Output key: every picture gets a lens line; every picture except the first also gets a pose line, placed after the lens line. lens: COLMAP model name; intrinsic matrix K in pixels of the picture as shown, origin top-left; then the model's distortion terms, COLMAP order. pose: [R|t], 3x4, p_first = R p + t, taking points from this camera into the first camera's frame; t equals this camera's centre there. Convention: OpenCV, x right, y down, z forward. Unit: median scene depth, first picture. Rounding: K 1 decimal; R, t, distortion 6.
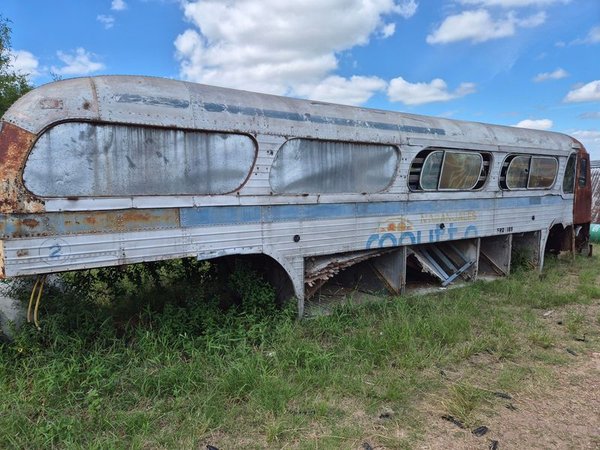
lens RADIAL K [[387.2, 0, 300.0], [0, 387.2, 225.0], [0, 0, 1]] dist [0.072367, -0.062226]
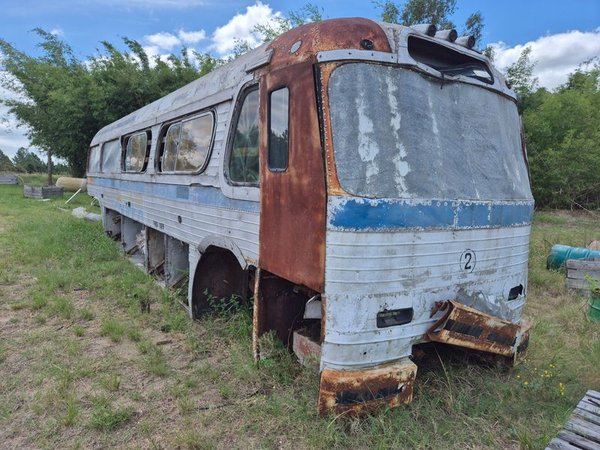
lens RADIAL K [[416.3, 0, 300.0], [0, 416.3, 225.0], [0, 0, 1]] dist [0.078607, 0.000024]
pose [[0.005639, 0.116936, -0.993123, 1.670349], [-0.120842, 0.985941, 0.115404, -0.145276], [0.992656, 0.119360, 0.019690, 1.569899]]
